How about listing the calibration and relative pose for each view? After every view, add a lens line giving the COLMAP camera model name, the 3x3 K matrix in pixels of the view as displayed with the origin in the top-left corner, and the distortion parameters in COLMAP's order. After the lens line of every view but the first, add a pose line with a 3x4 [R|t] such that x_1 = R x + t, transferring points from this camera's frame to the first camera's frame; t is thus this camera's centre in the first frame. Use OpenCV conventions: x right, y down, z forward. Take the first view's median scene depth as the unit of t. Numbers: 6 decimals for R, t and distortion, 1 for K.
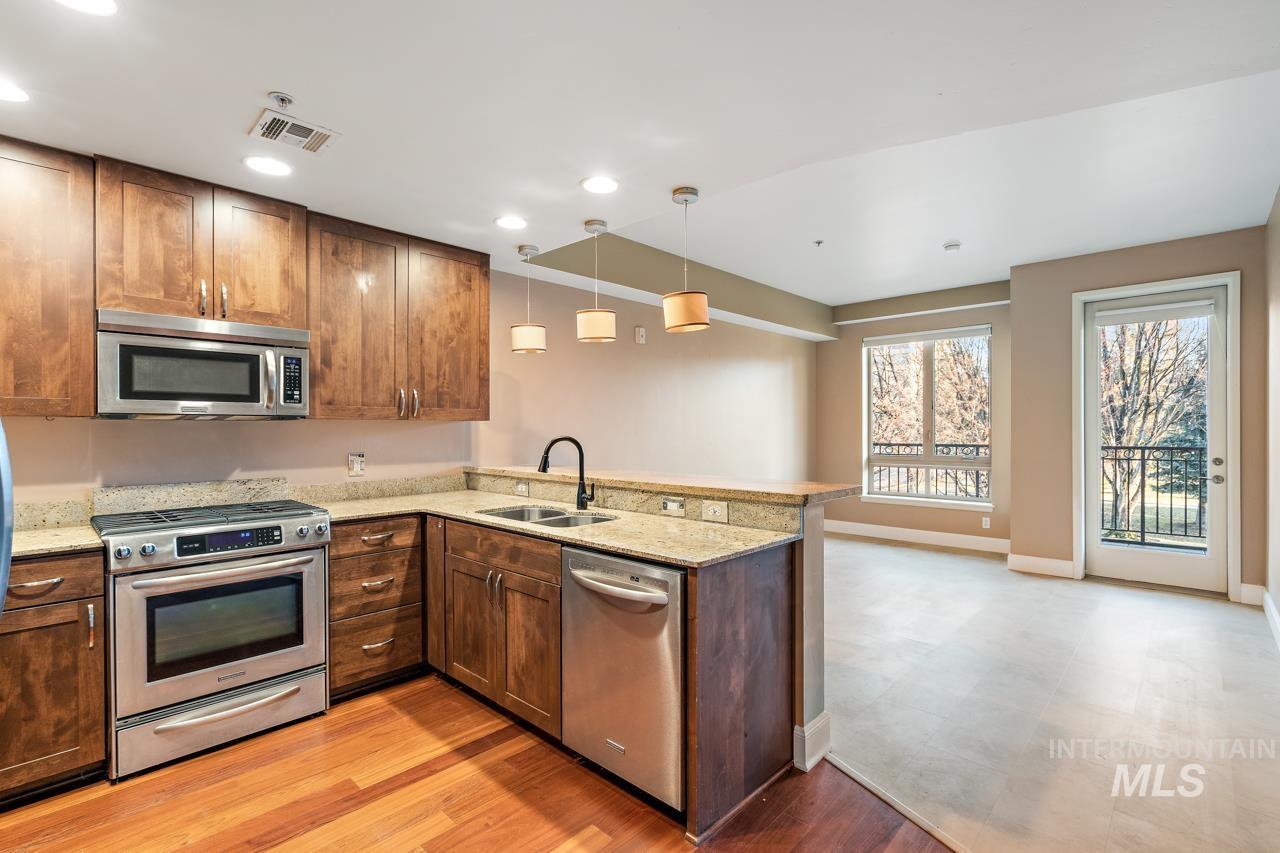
lens RADIAL K [[580.2, 0, 643.4], [0, 580.2, 432.0], [0, 0, 1]] dist [-0.009629, 0.003842]
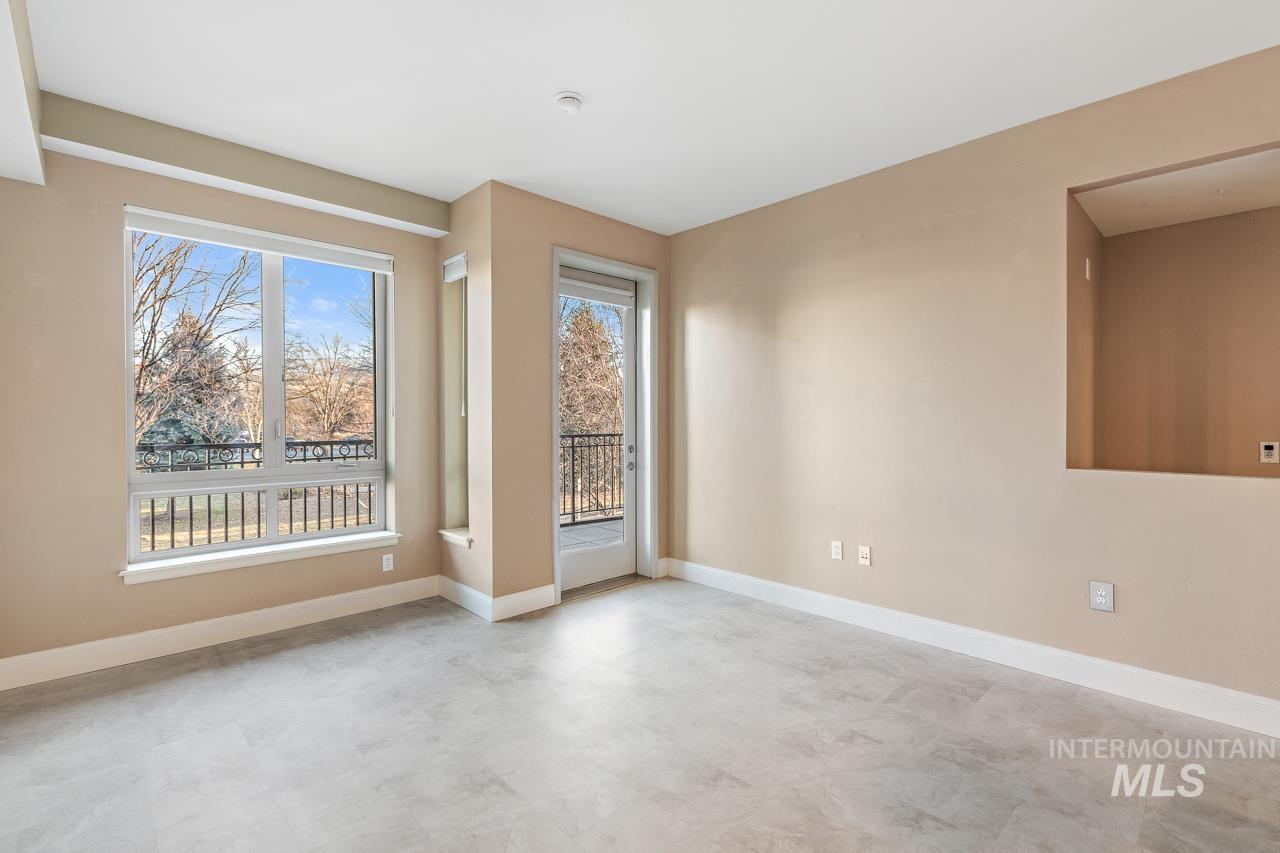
lens RADIAL K [[580.2, 0, 643.9], [0, 580.2, 419.3], [0, 0, 1]] dist [-0.009629, 0.003842]
pose [[0.046918, 0.001610, 0.998897, -0.078009], [0.006054, 0.999980, -0.001896, 0.000082], [-0.998880, 0.006136, 0.046907, 1.430821]]
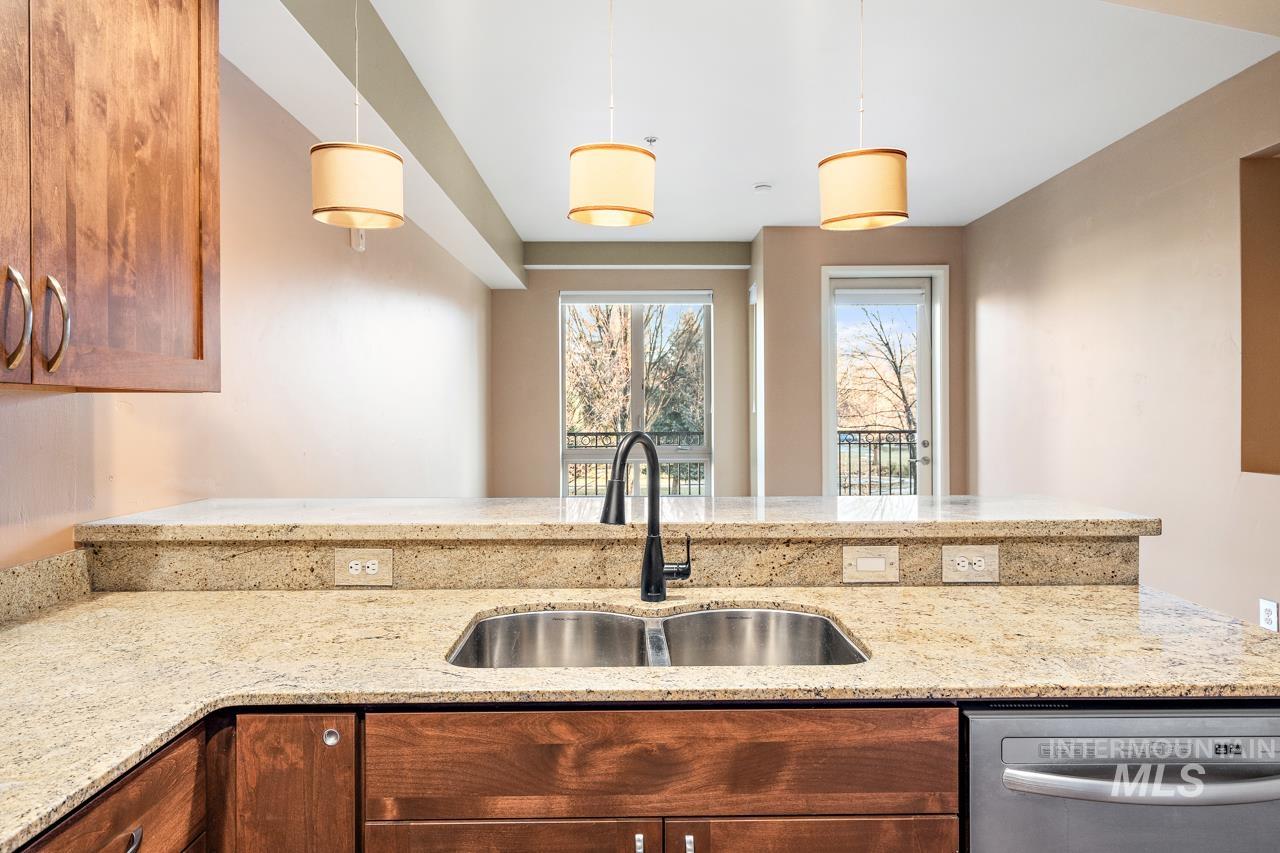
lens RADIAL K [[735.8, 0, 642.8], [0, 735.8, 416.8], [0, 0, 1]] dist [0.007447, -0.002025]
pose [[0.717934, -0.005394, 0.696090, -0.489819], [0.006465, 0.999979, 0.001082, -0.004087], [-0.696081, 0.003723, 0.717953, 0.602687]]
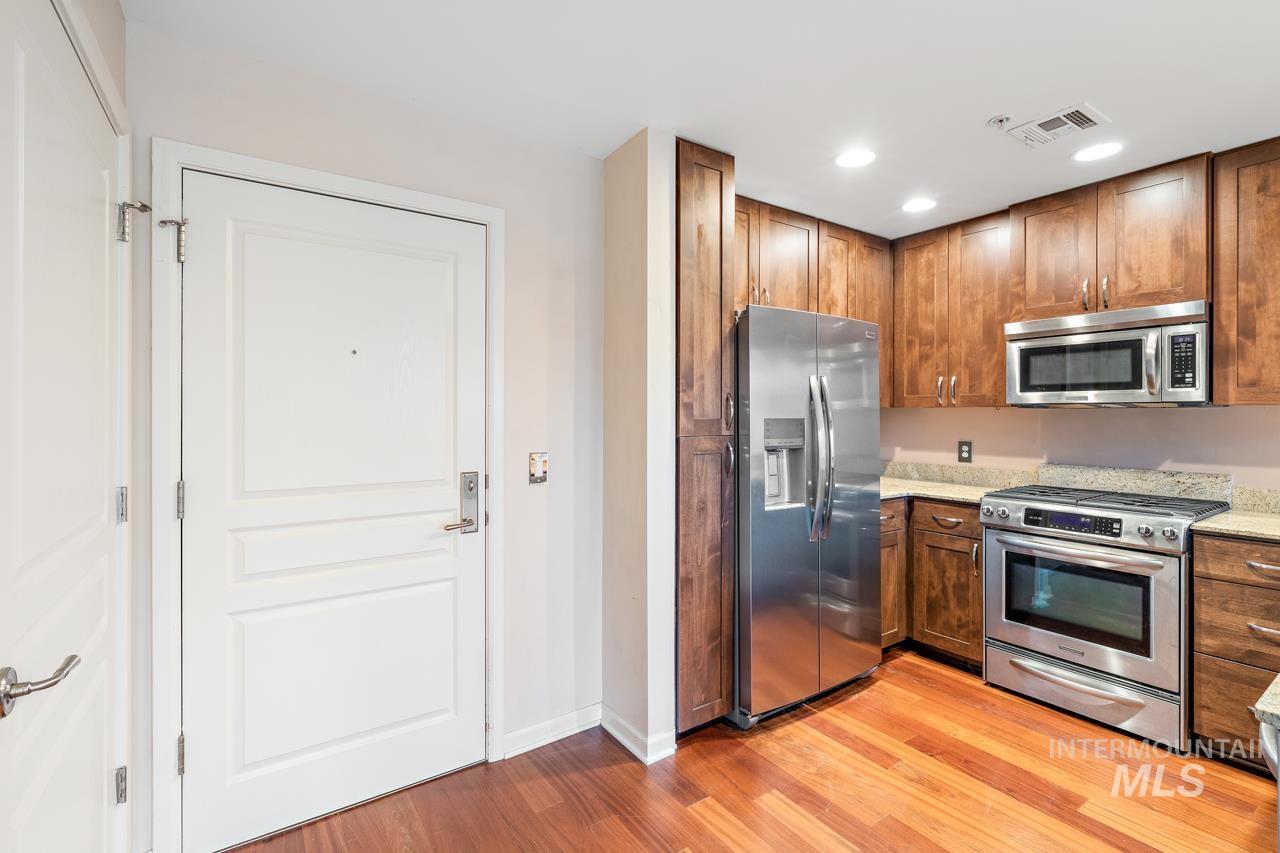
lens RADIAL K [[580.2, 0, 641.7], [0, 580.2, 414.8], [0, 0, 1]] dist [-0.009629, 0.003842]
pose [[-0.210913, 0.003366, -0.977499, 0.392807], [-0.006864, 0.999964, 0.004924, -0.007244], [0.977481, 0.007748, -0.210883, 0.363429]]
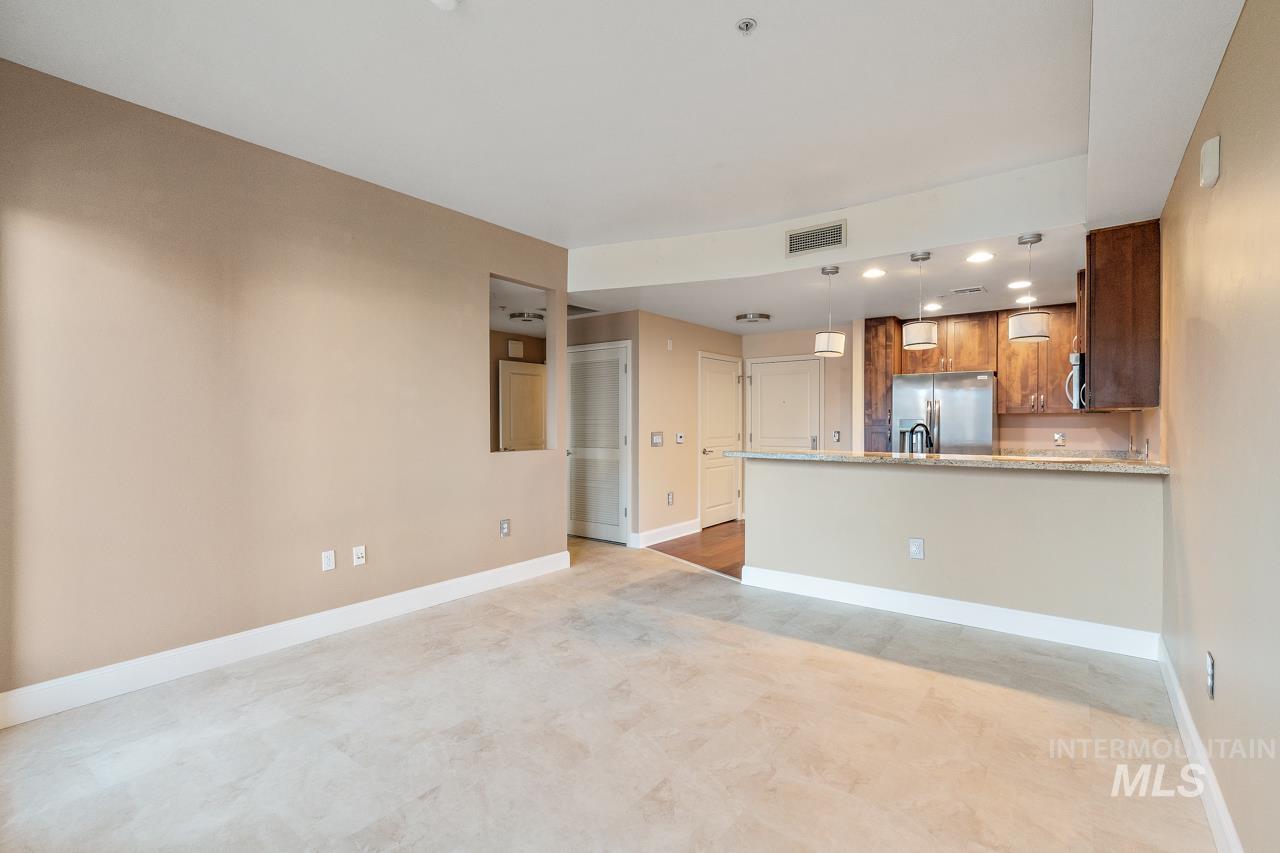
lens RADIAL K [[580.2, 0, 638.7], [0, 580.2, 427.3], [0, 0, 1]] dist [-0.009629, 0.003842]
pose [[-0.994453, 0.002505, -0.105151, 0.694322], [0.000855, 0.999876, 0.015733, -0.004451], [0.105177, 0.015556, -0.994332, 2.301503]]
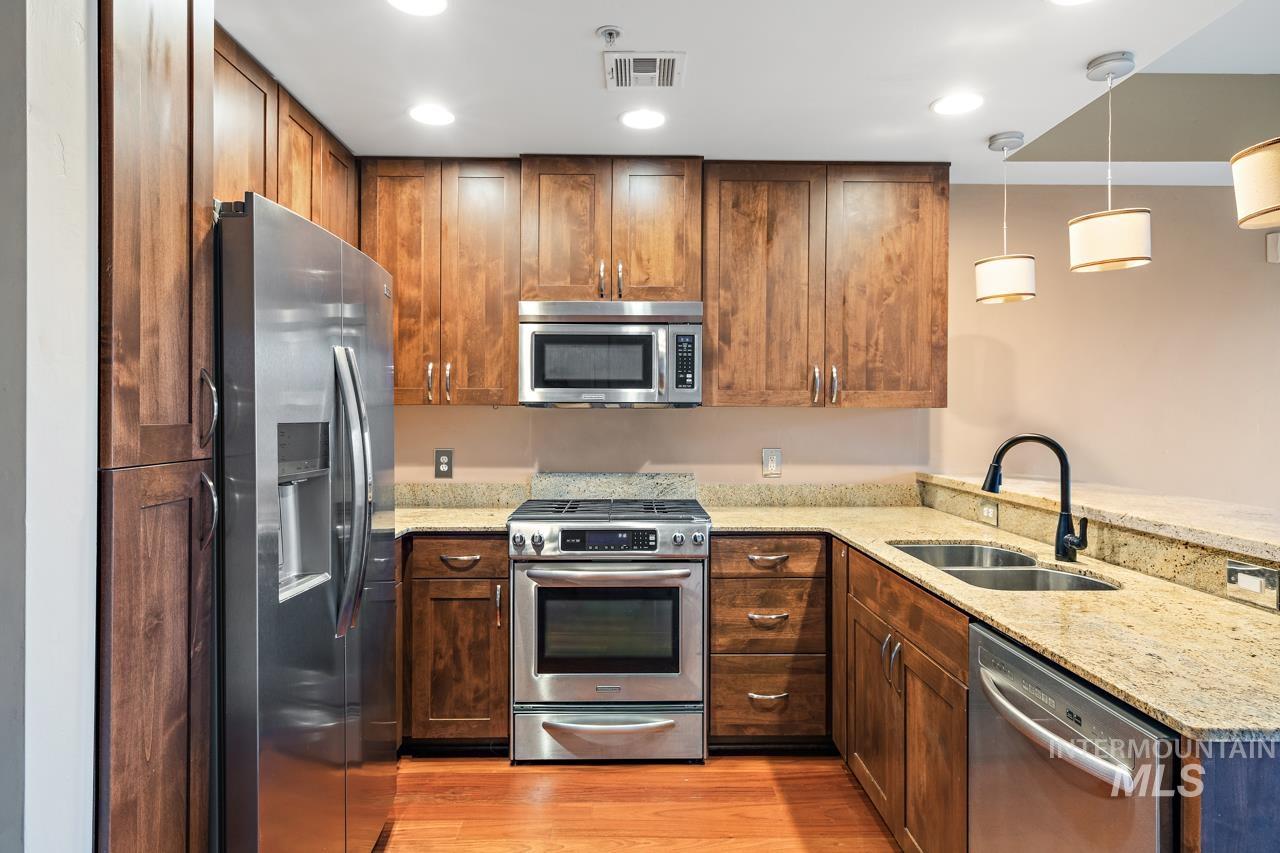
lens RADIAL K [[735.8, 0, 638.7], [0, 735.8, 416.2], [0, 0, 1]] dist [0.007447, -0.002025]
pose [[0.698823, 0.006311, -0.715267, 0.121639], [-0.010252, 0.999947, -0.001193, -0.006092], [0.715221, 0.008167, 0.698851, 0.175147]]
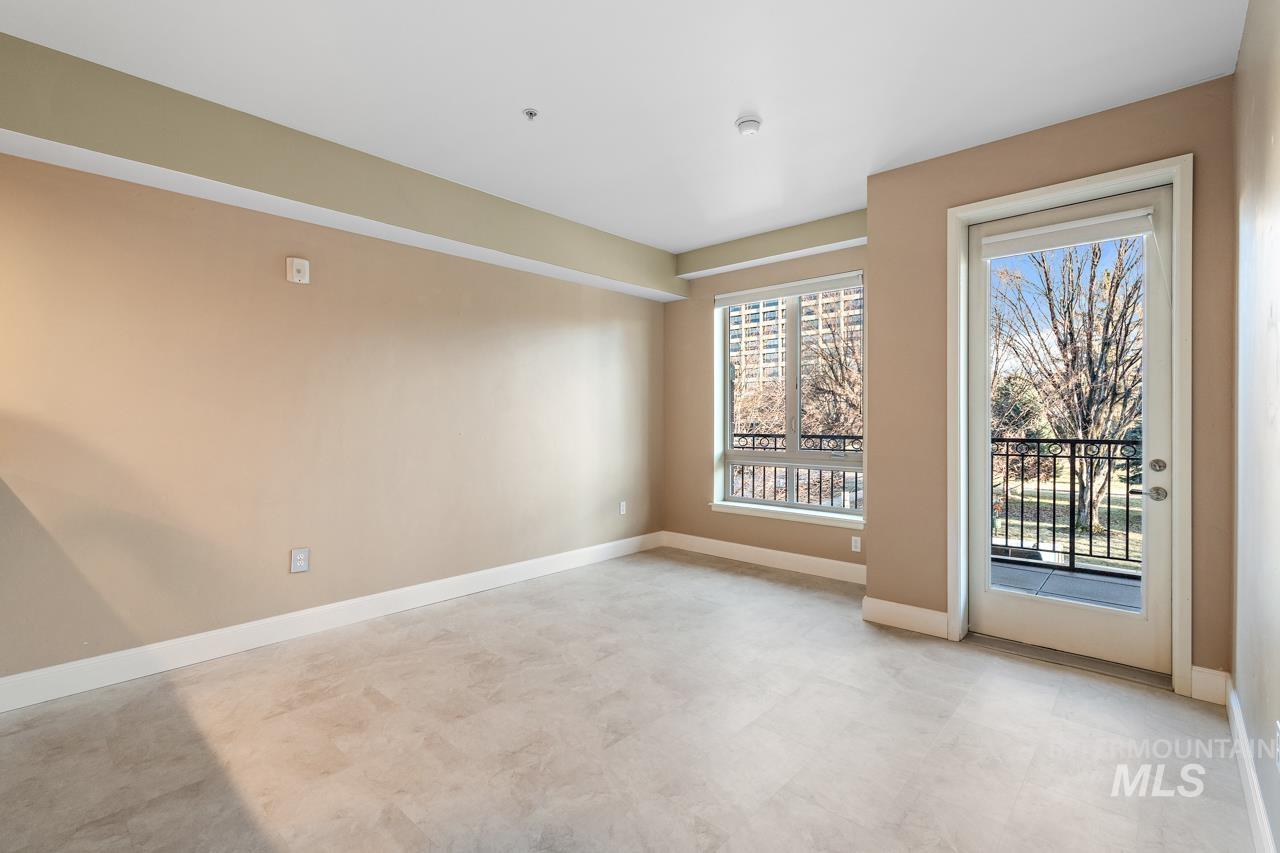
lens RADIAL K [[580.2, 0, 637.3], [0, 580.2, 422.4], [0, 0, 1]] dist [-0.009629, 0.003842]
pose [[0.999819, 0.001666, 0.018953, 0.639020], [-0.001693, 0.999998, 0.001402, 0.007439], [-0.018950, -0.001434, 0.999819, 0.585802]]
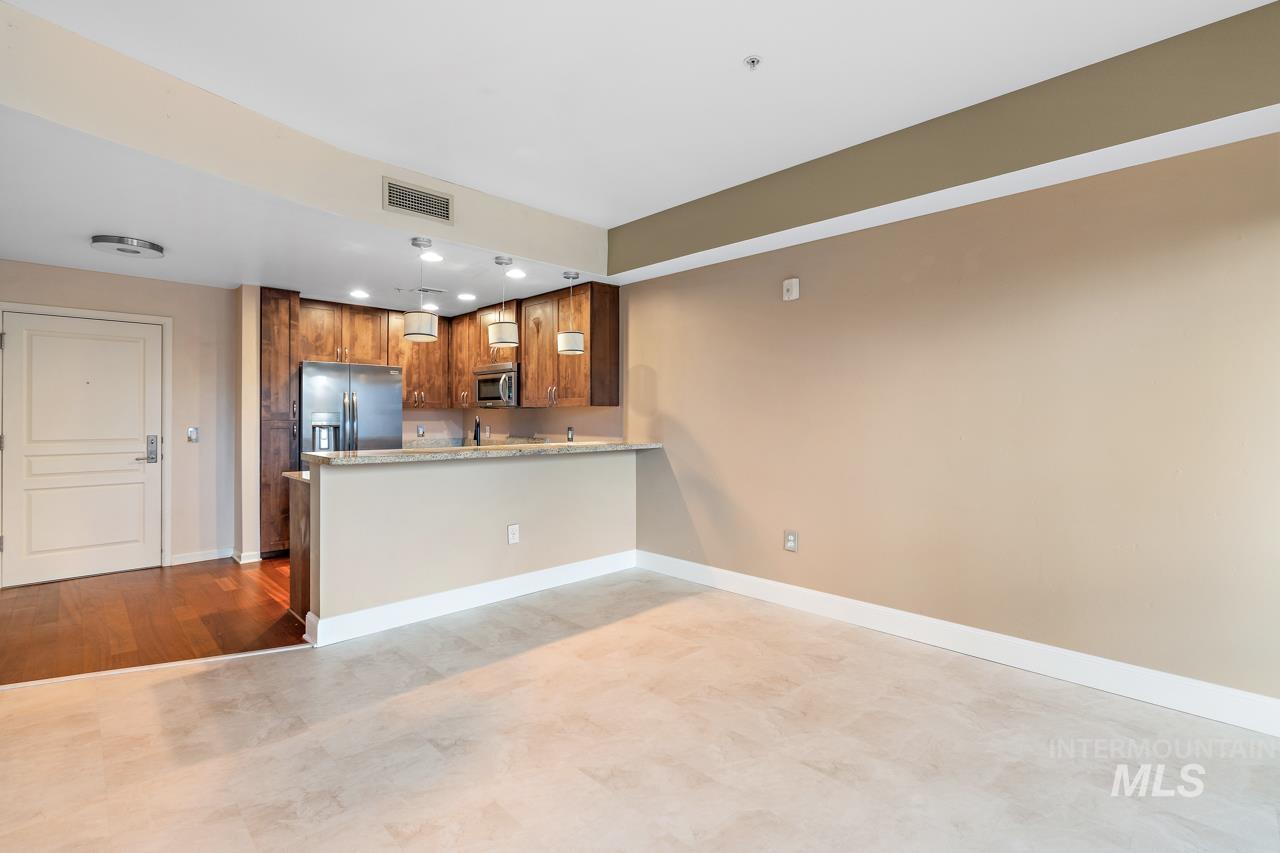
lens RADIAL K [[580.2, 0, 641.9], [0, 580.2, 416.4], [0, 0, 1]] dist [-0.009629, 0.003842]
pose [[-0.030195, 0.002261, -0.999541, 1.317304], [-0.008704, 0.999959, 0.002525, -0.000690], [0.999506, 0.008776, -0.030175, 1.433912]]
